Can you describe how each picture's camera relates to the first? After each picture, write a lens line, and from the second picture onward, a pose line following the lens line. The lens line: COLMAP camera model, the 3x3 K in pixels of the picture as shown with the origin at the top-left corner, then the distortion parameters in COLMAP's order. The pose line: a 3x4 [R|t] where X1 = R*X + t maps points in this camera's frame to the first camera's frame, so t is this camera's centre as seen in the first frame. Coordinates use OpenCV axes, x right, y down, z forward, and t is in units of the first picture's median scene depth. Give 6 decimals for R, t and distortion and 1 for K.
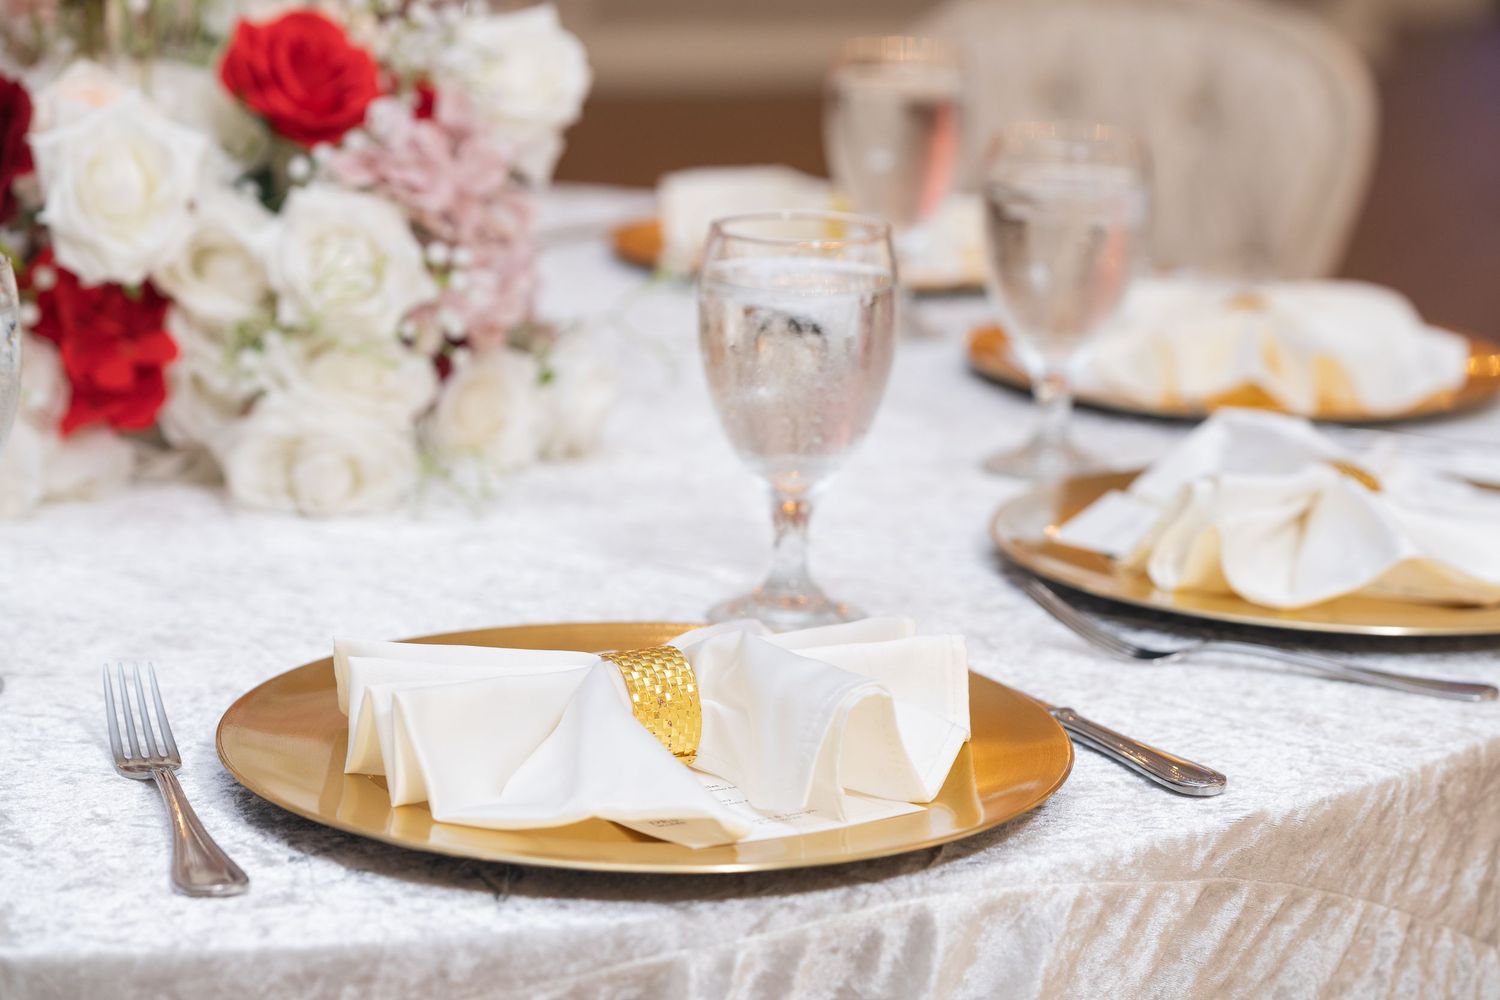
lens RADIAL K [[3570.2, 0, 747.1], [0, 3570.2, 502.5], [0, 0, 1]] dist [0.005743, 0.000000]
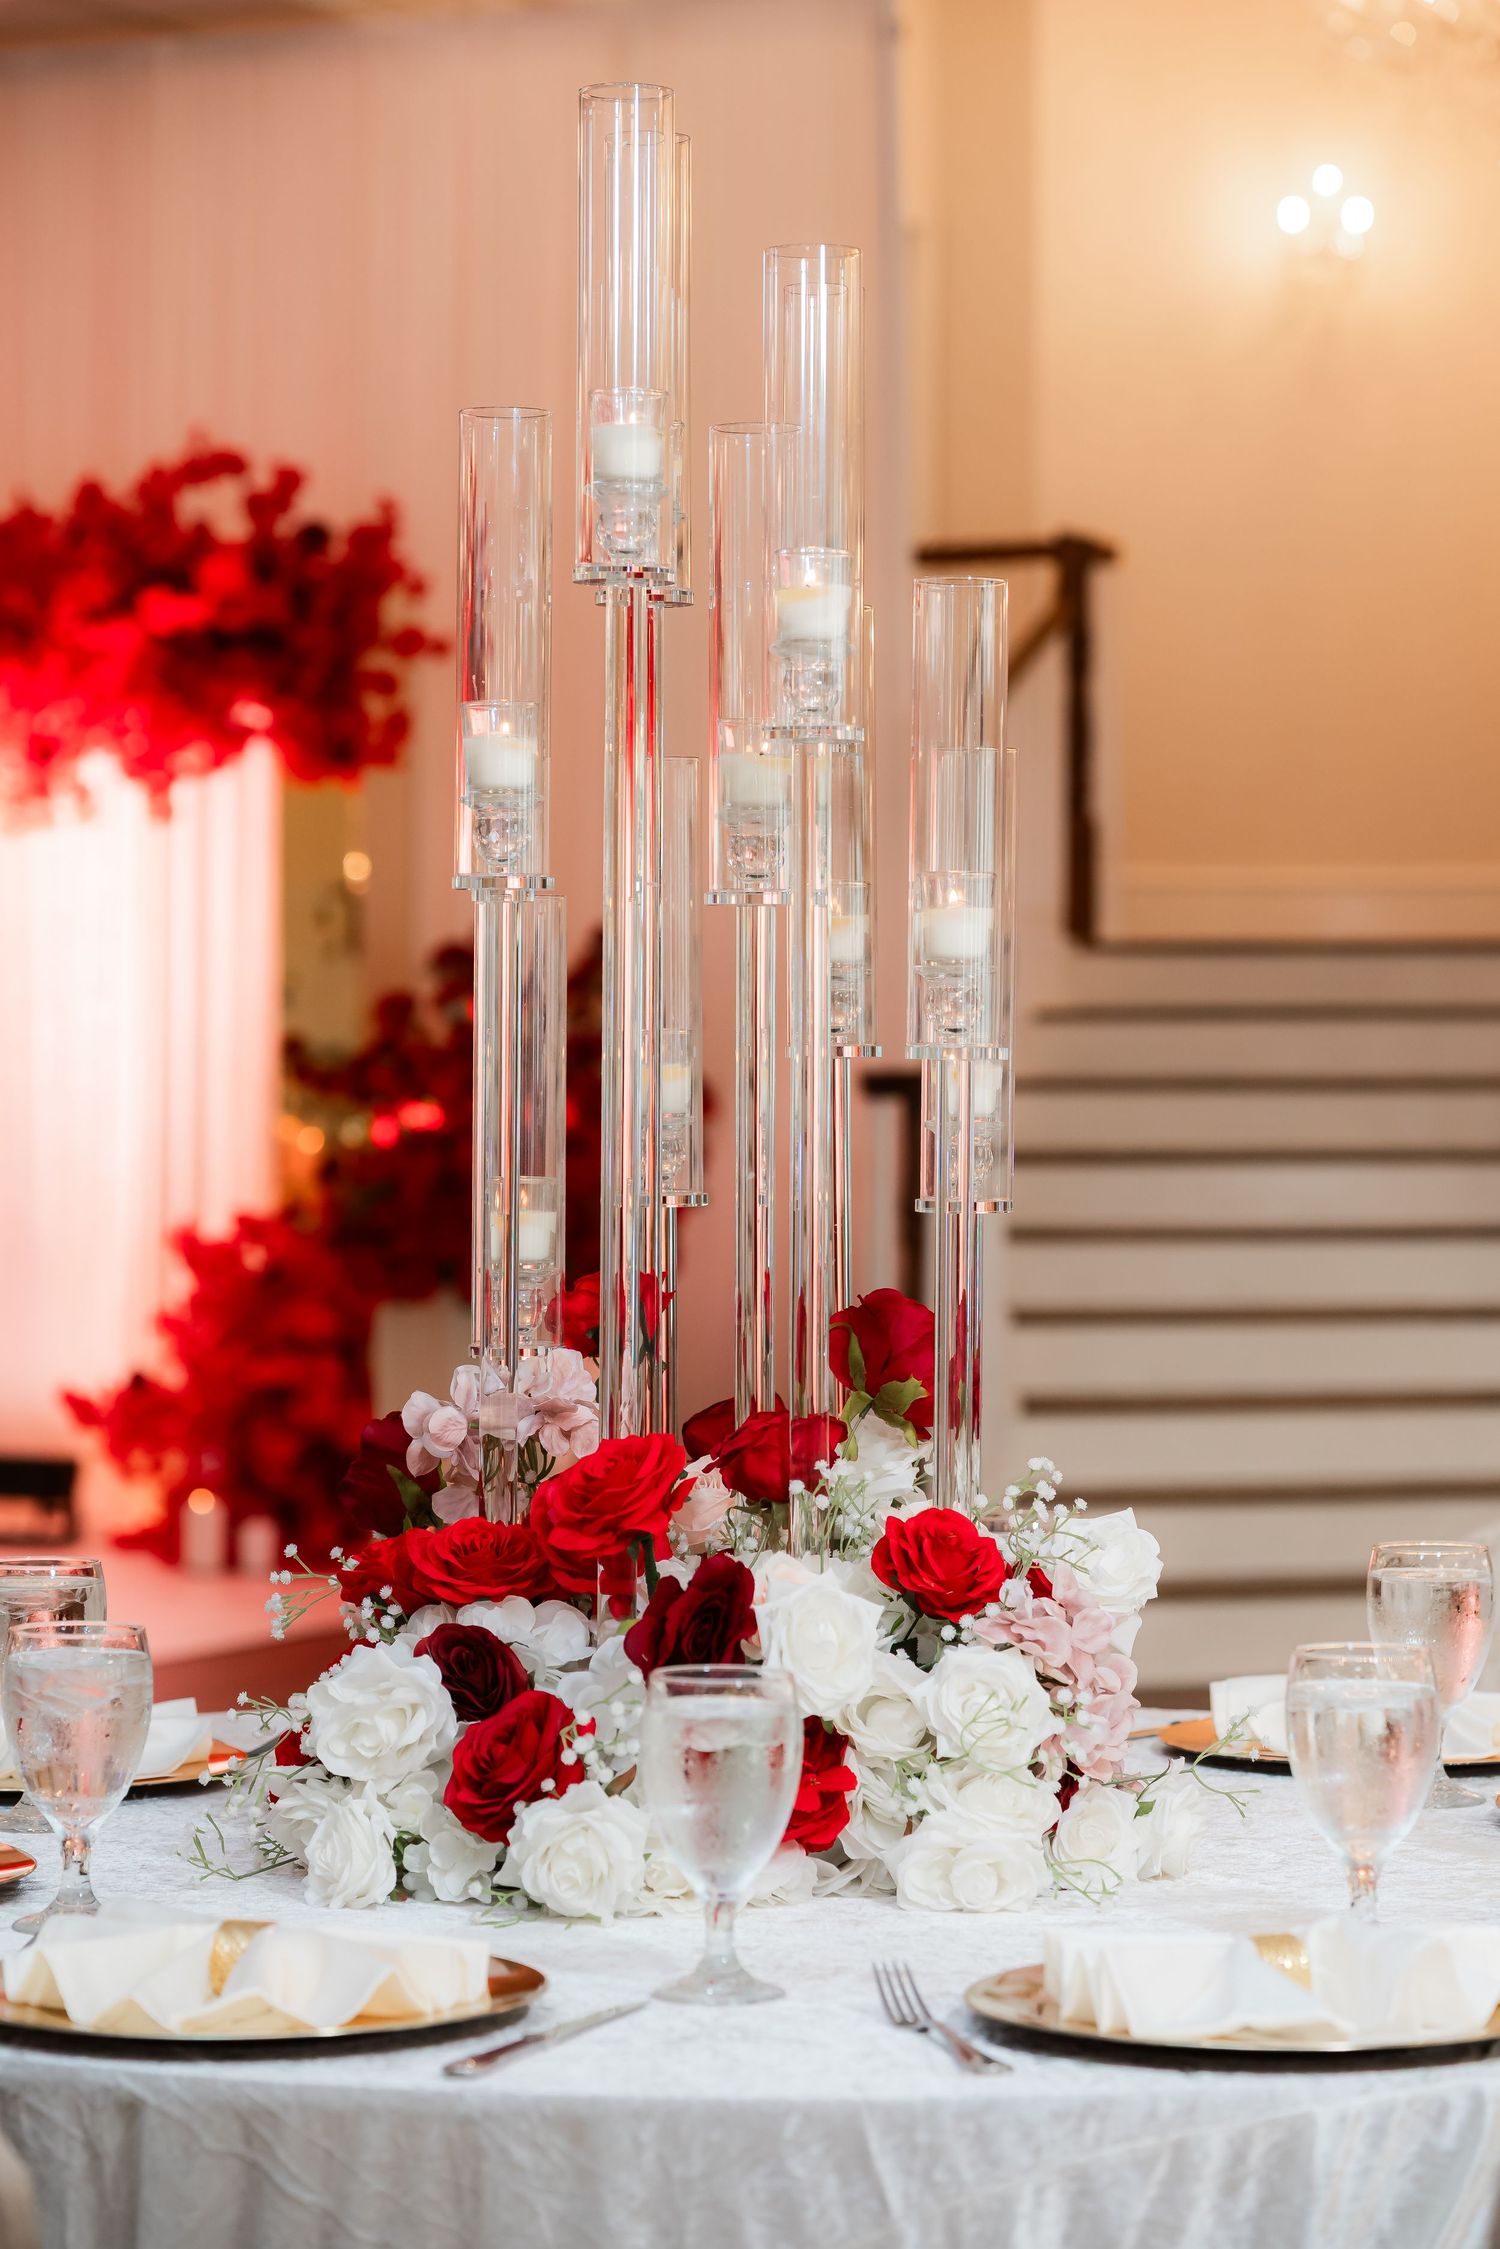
lens RADIAL K [[5353.0, 0, 762.3], [0, 5353.0, 1121.7], [0, 0, 1]] dist [0.005743, 0.000000]
pose [[0.996965, -0.032038, -0.070950, -0.051952], [0.014571, 0.972078, -0.234204, 0.169594], [0.076472, 0.232460, 0.969595, -0.857864]]
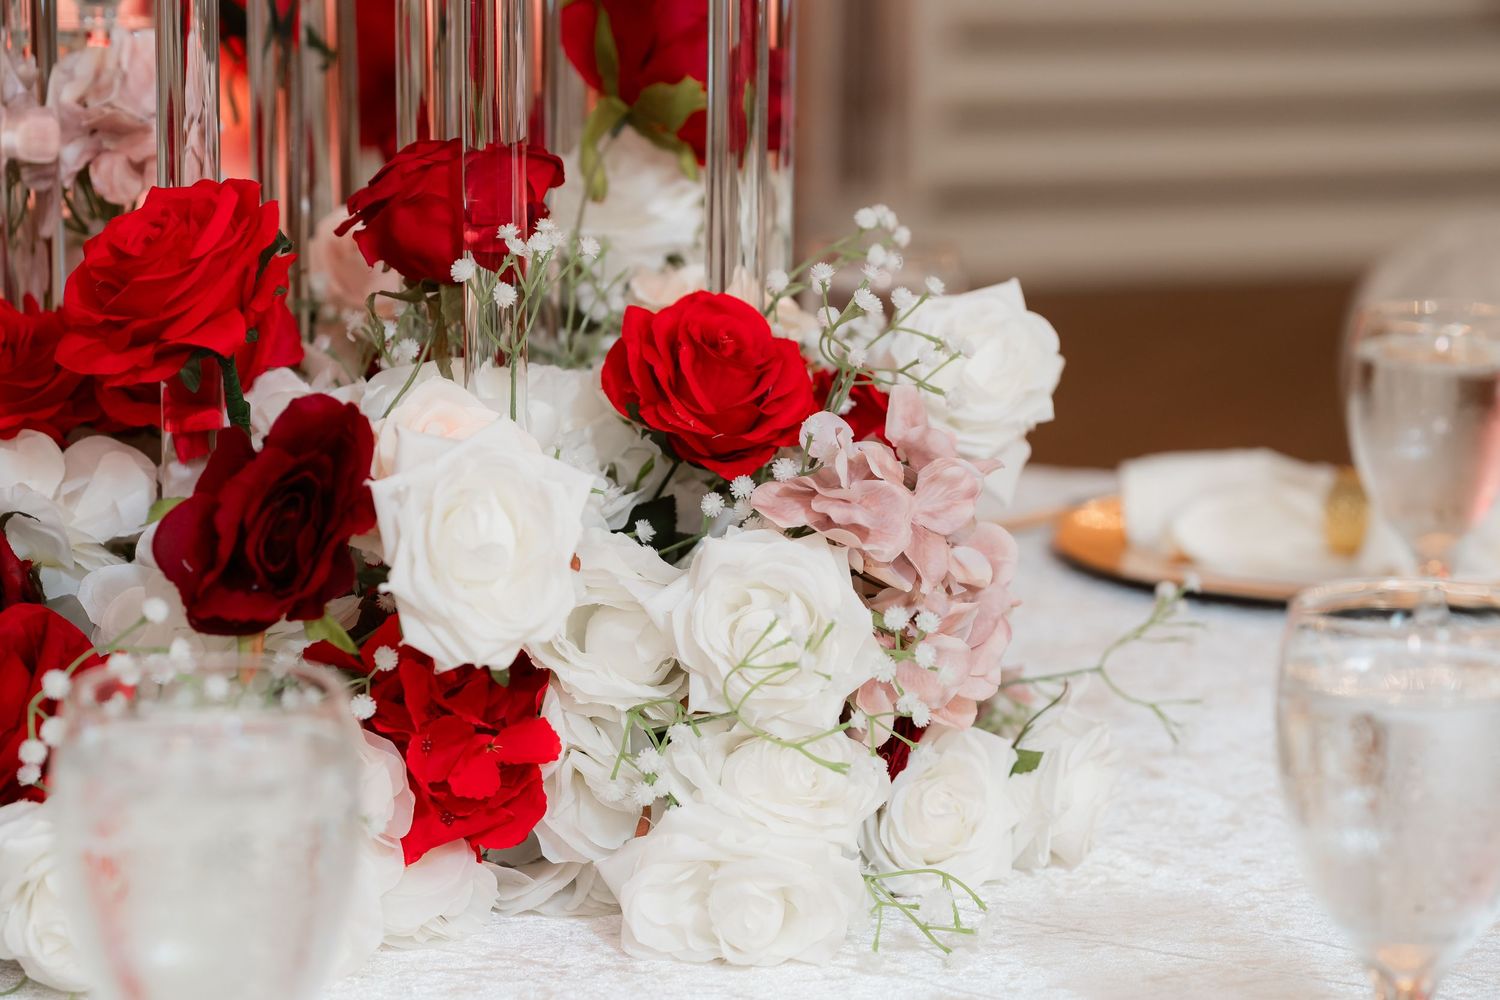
lens RADIAL K [[3570.2, 0, 748.2], [0, 3570.2, 491.0], [0, 0, 1]] dist [0.005743, 0.000000]
pose [[0.996164, -0.011781, -0.086714, -0.051033], [0.007173, 0.998555, -0.053260, -0.055867], [0.087216, 0.052434, 0.994809, 0.236093]]
